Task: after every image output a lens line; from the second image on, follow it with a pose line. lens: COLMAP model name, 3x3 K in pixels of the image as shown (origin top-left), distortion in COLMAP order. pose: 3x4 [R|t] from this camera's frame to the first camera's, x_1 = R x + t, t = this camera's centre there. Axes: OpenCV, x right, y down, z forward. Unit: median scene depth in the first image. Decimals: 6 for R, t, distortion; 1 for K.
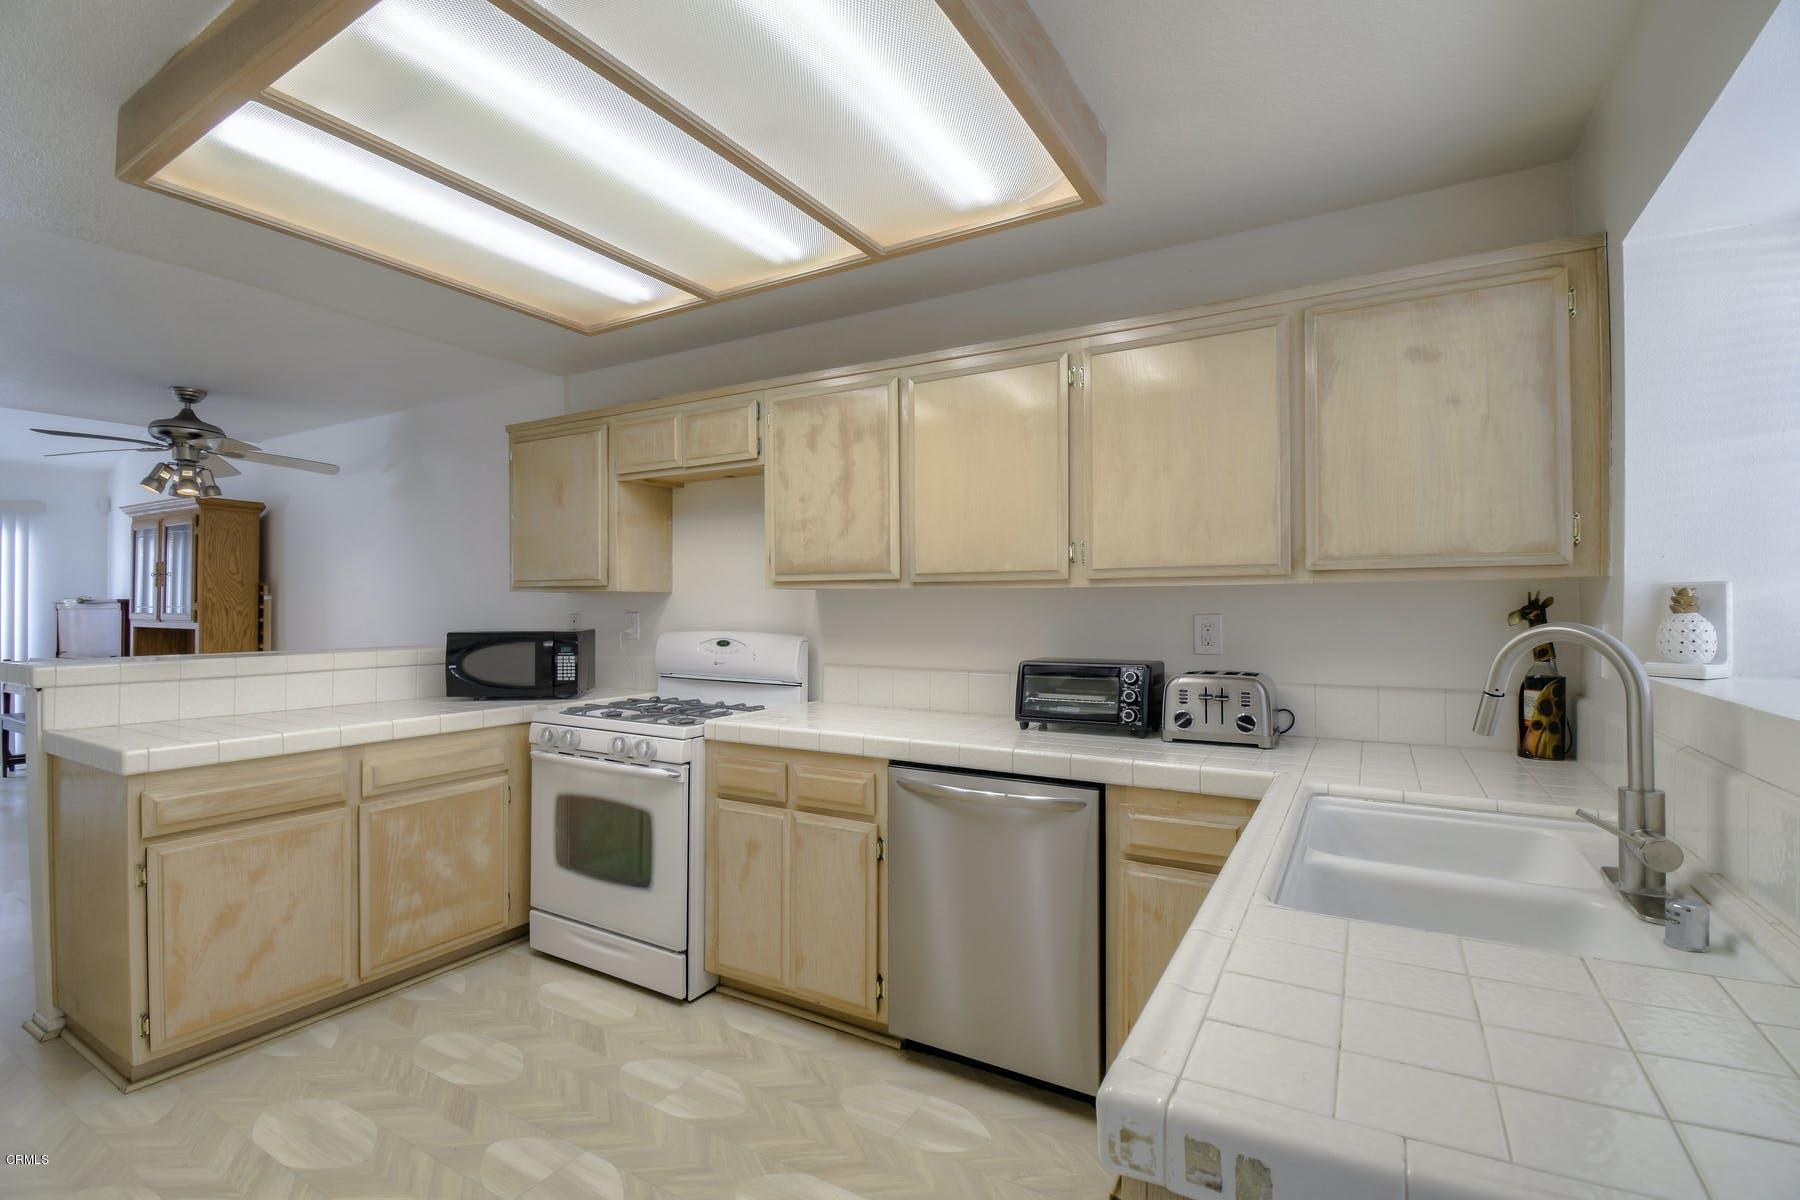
lens RADIAL K [[786.8, 0, 902.5], [0, 786.8, 610.6], [0, 0, 1]] dist [-0.003913, -0.005708]
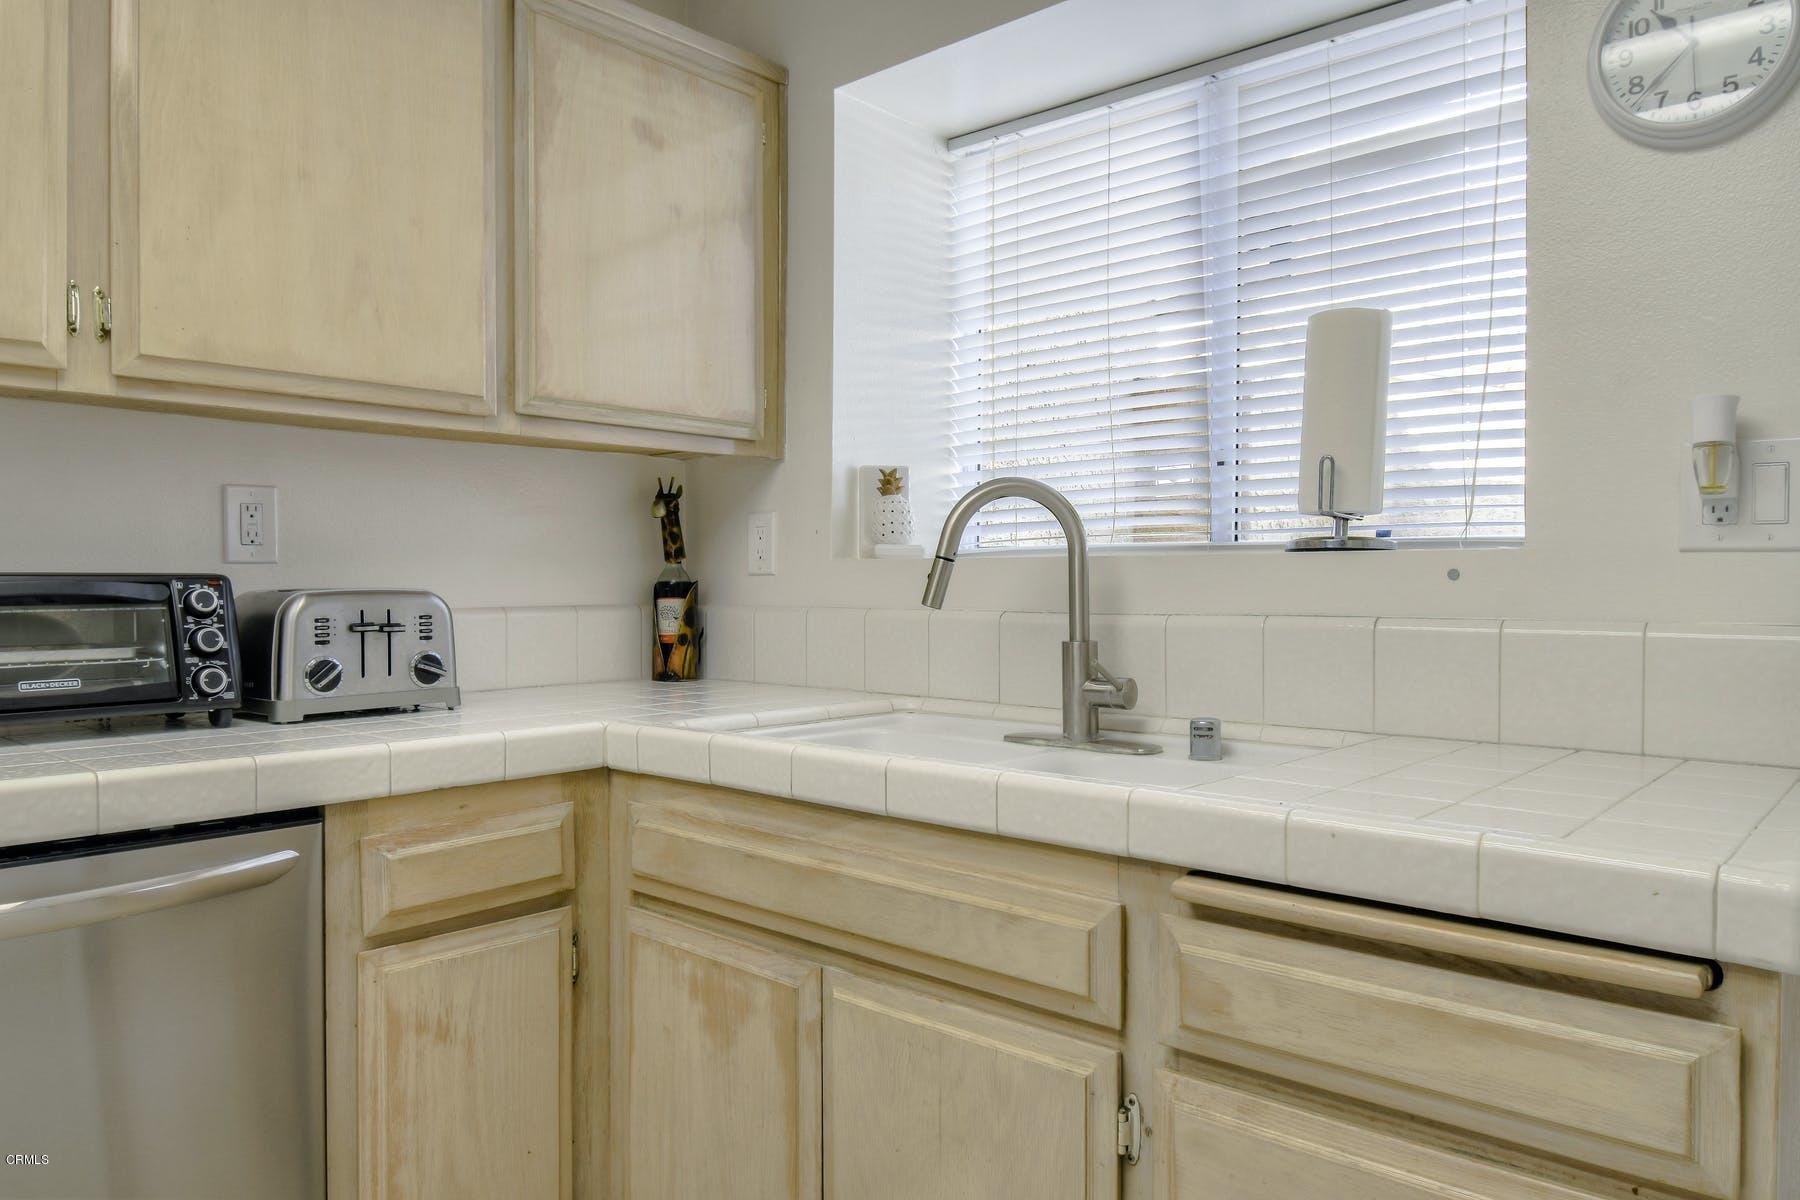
lens RADIAL K [[1204.2, 0, 908.3], [0, 1204.2, 593.5], [0, 0, 1]] dist [0.003781, -0.010176]
pose [[0.216861, -0.011452, 0.976135, -0.287596], [0.001837, 0.999934, 0.011323, 0.066132], [-0.976201, -0.000662, 0.216867, 0.388914]]
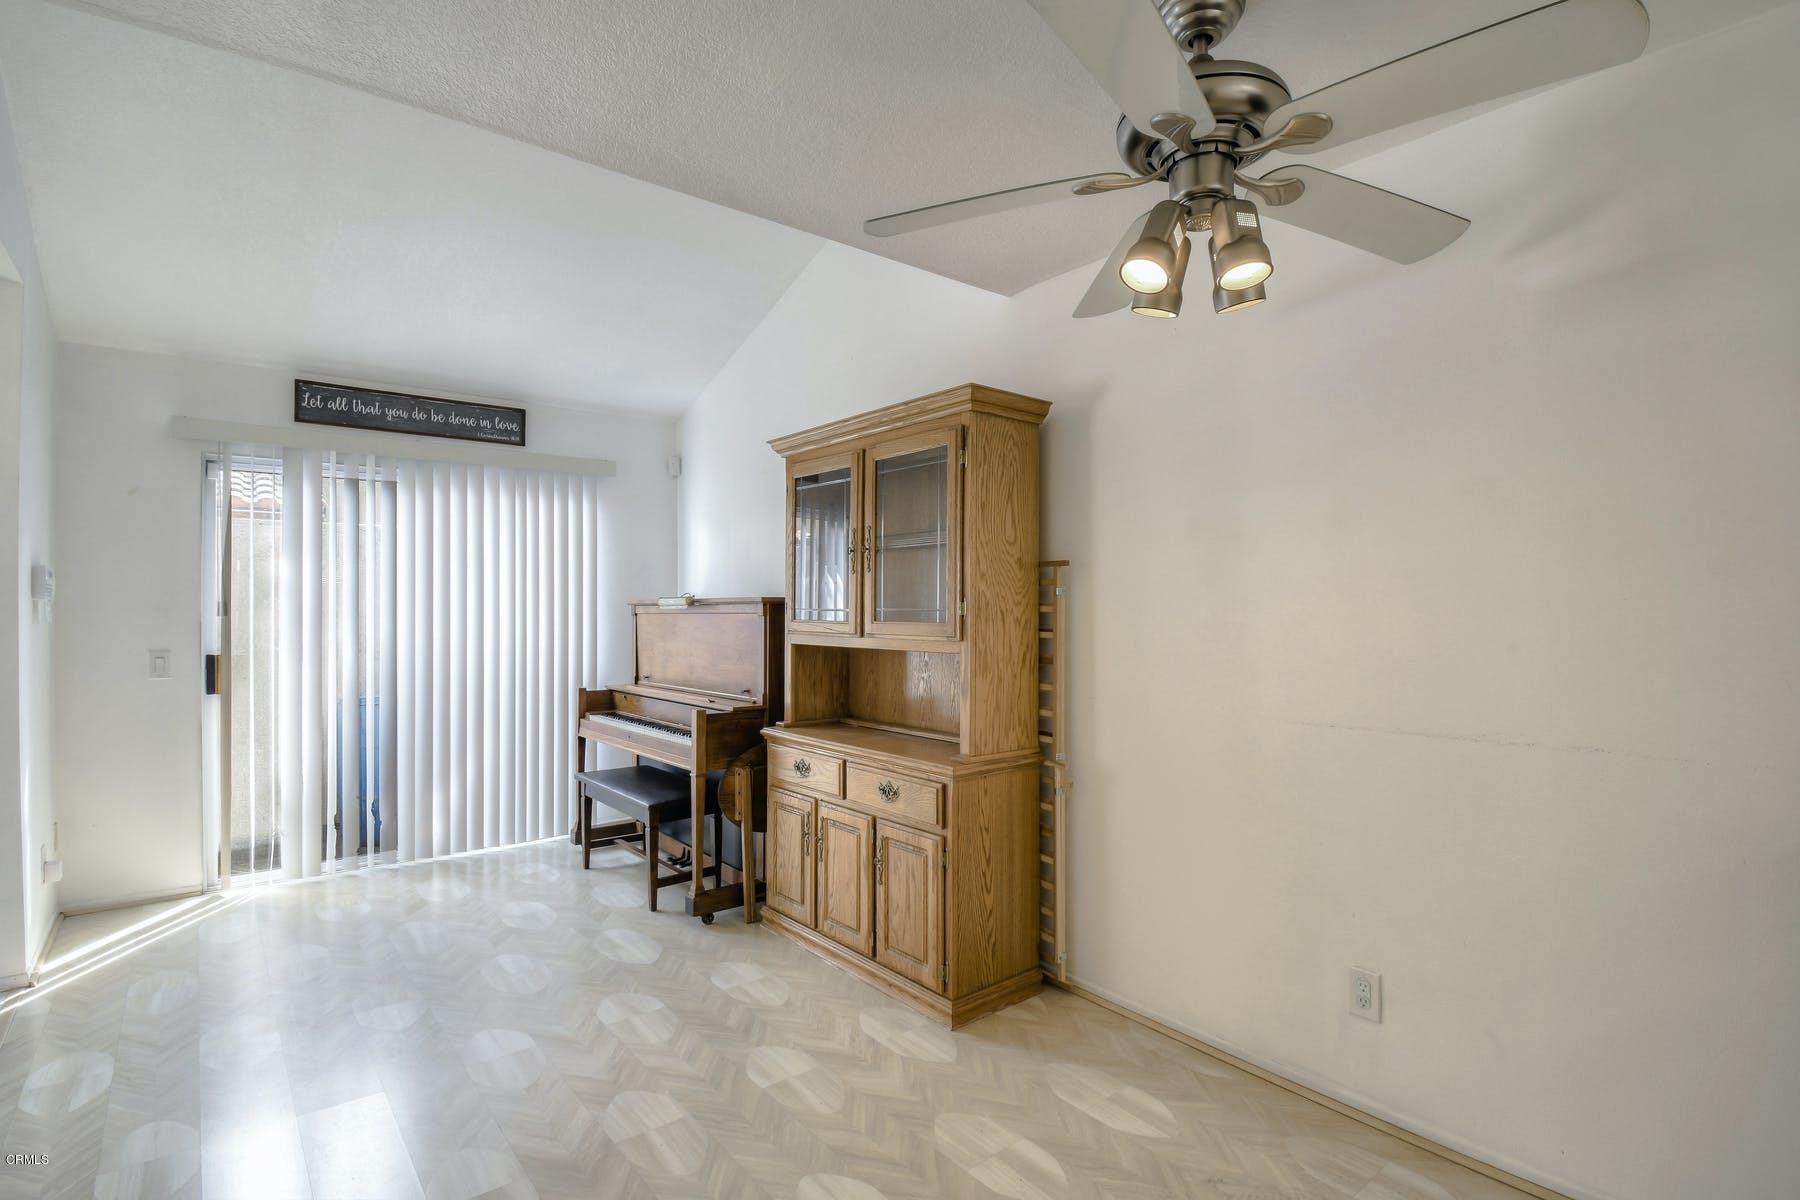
lens RADIAL K [[813.2, 0, 894.7], [0, 813.2, 604.5], [0, 0, 1]] dist [0.005725, -0.017912]
pose [[0.937219, -0.007689, -0.348657, -1.360067], [0.003762, 0.999922, -0.011939, -0.002966], [0.348721, 0.009878, 0.937174, 0.884238]]
